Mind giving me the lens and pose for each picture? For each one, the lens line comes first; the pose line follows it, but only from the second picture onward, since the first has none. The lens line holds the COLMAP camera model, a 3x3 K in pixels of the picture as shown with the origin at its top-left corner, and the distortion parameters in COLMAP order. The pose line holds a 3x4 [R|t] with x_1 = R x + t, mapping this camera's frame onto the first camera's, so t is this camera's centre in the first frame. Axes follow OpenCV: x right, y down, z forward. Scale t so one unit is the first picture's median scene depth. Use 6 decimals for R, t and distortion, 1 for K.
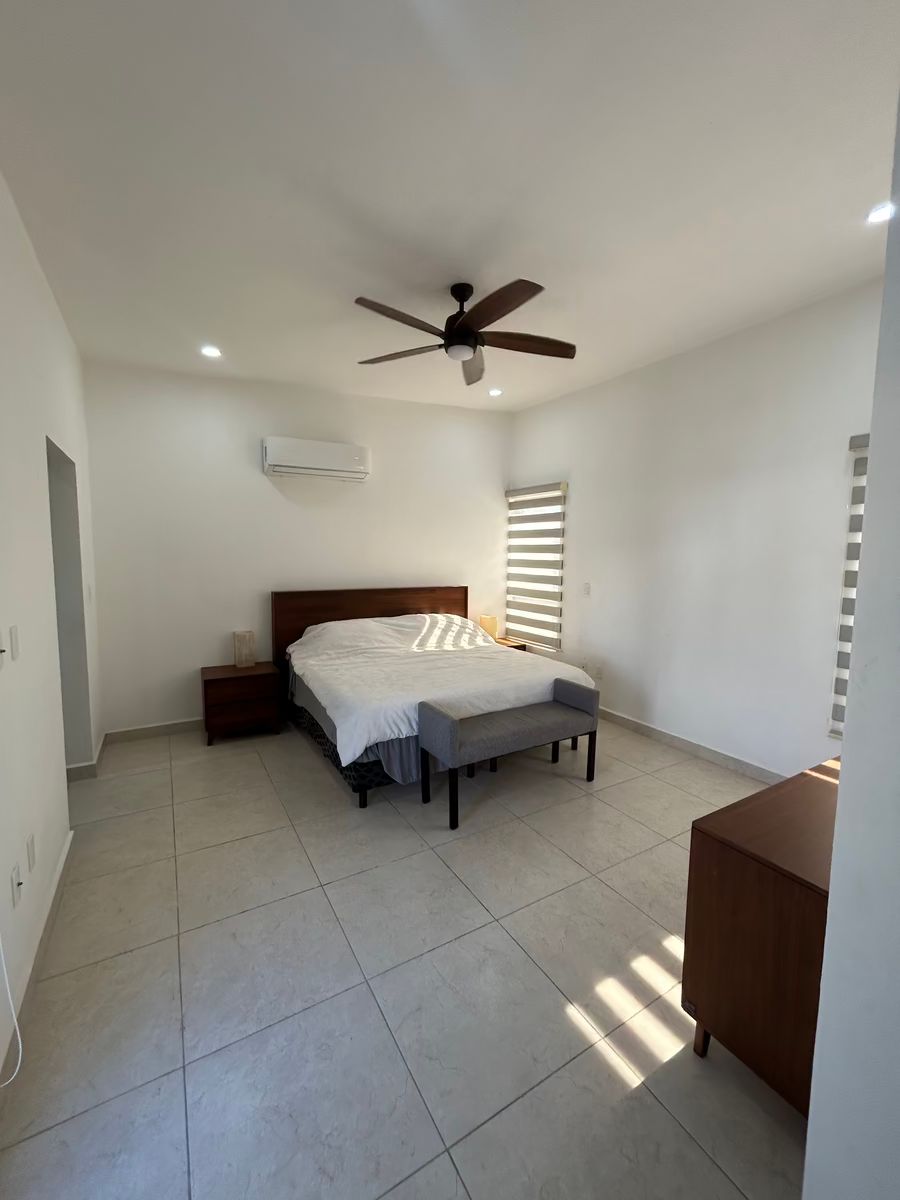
lens RADIAL K [[486.5, 0, 459.5], [0, 486.5, 594.9], [0, 0, 1]] dist [-0.000178, 0.000268]
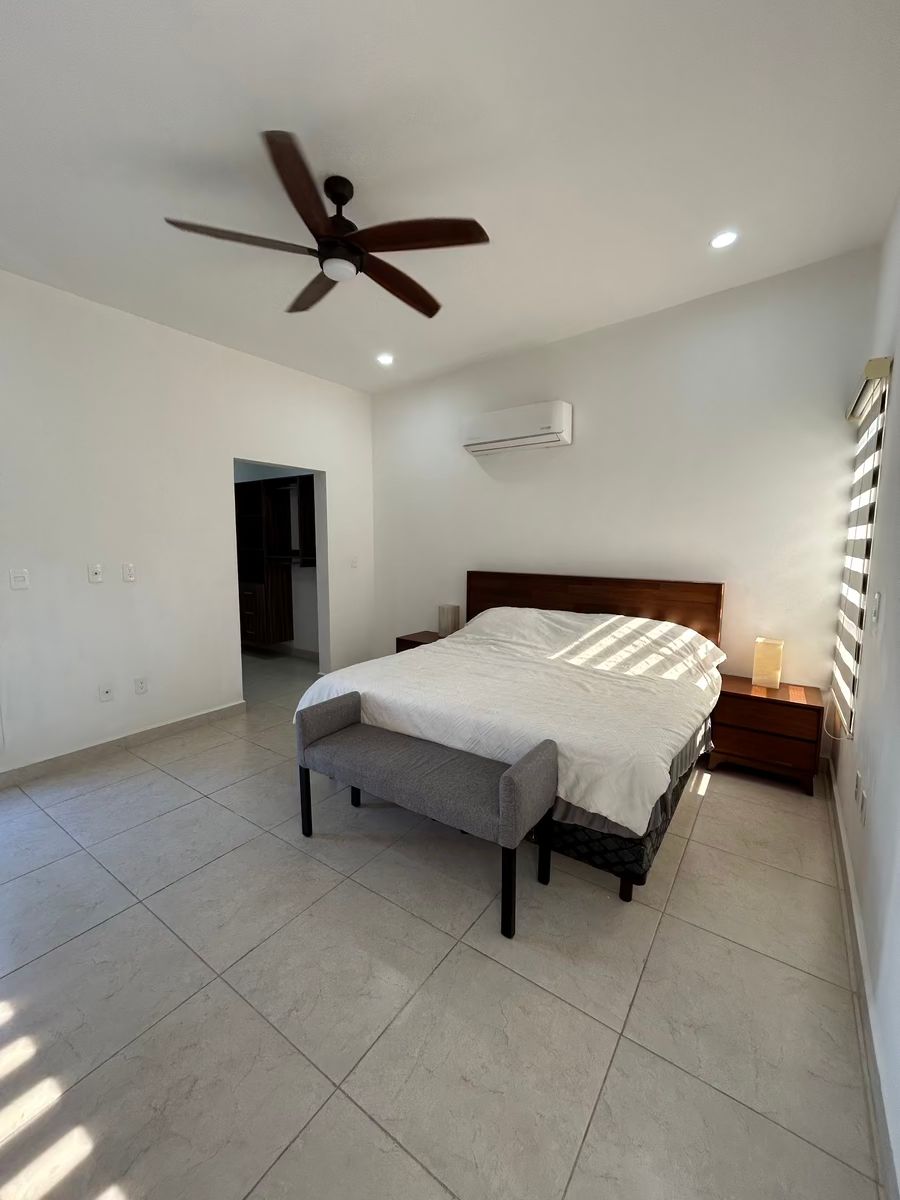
lens RADIAL K [[486.5, 0, 450.6], [0, 486.5, 601.9], [0, 0, 1]] dist [-0.000178, 0.000268]
pose [[0.402926, 0.107981, -0.908840, 0.534994], [-0.083347, 0.993219, 0.081056, -0.020268], [0.911430, 0.043090, 0.409193, 0.542499]]
